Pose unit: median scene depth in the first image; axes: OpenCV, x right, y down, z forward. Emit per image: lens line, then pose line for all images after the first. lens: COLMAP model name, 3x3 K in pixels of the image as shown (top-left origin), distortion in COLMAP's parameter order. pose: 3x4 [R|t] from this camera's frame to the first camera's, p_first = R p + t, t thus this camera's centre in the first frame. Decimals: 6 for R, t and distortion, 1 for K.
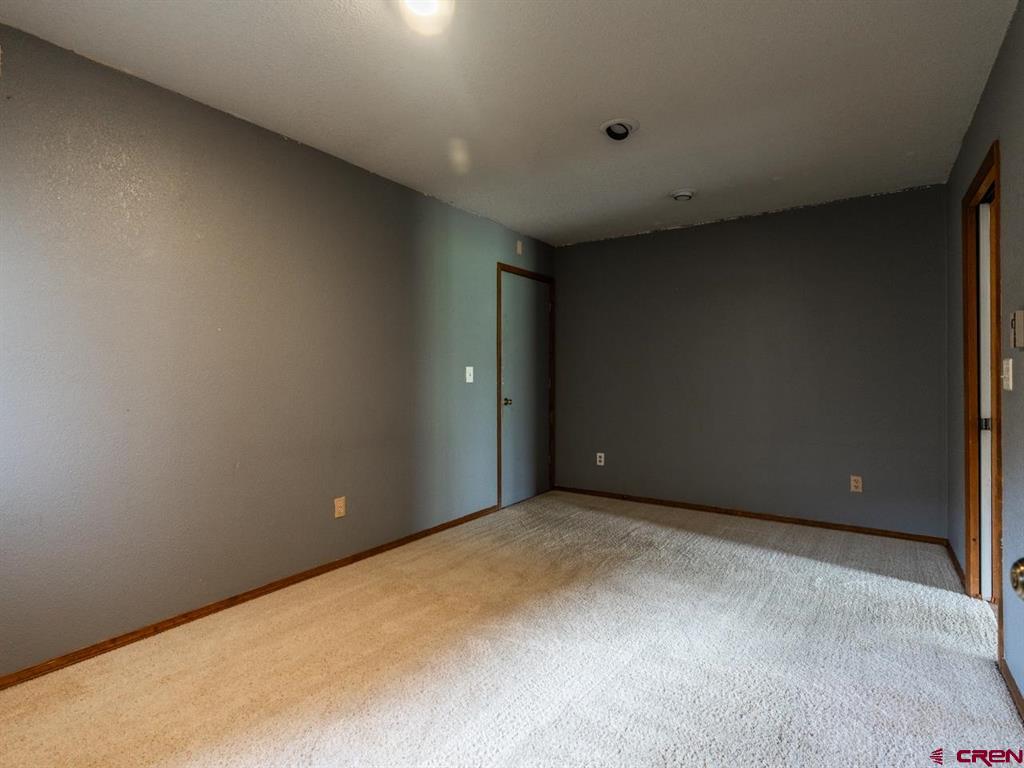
lens RADIAL K [[529.0, 0, 509.6], [0, 529.0, 383.5], [0, 0, 1]] dist [-0.003694, 0.001915]
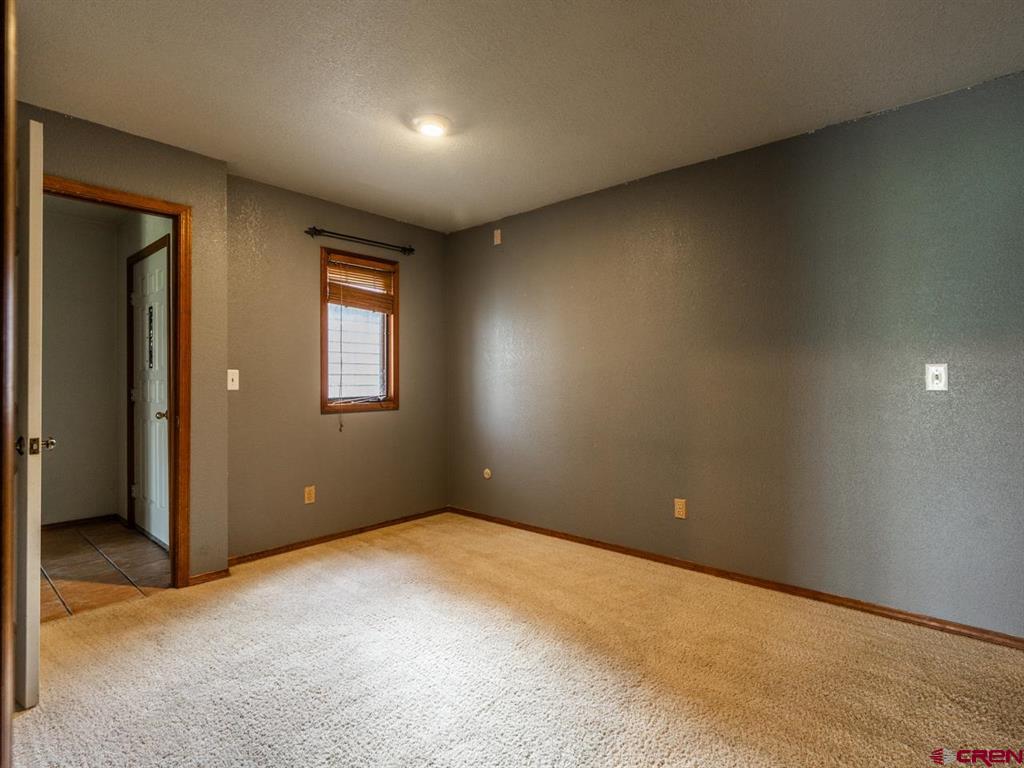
lens RADIAL K [[545.2, 0, 512.0], [0, 545.2, 384.0], [0, 0, 1]] dist [-0.002993, 0.000801]
pose [[-0.139000, 0.010485, -0.990237, 0.858882], [-0.009850, 0.999880, 0.011970, -0.018261], [0.990243, 0.011418, -0.138880, 0.925510]]
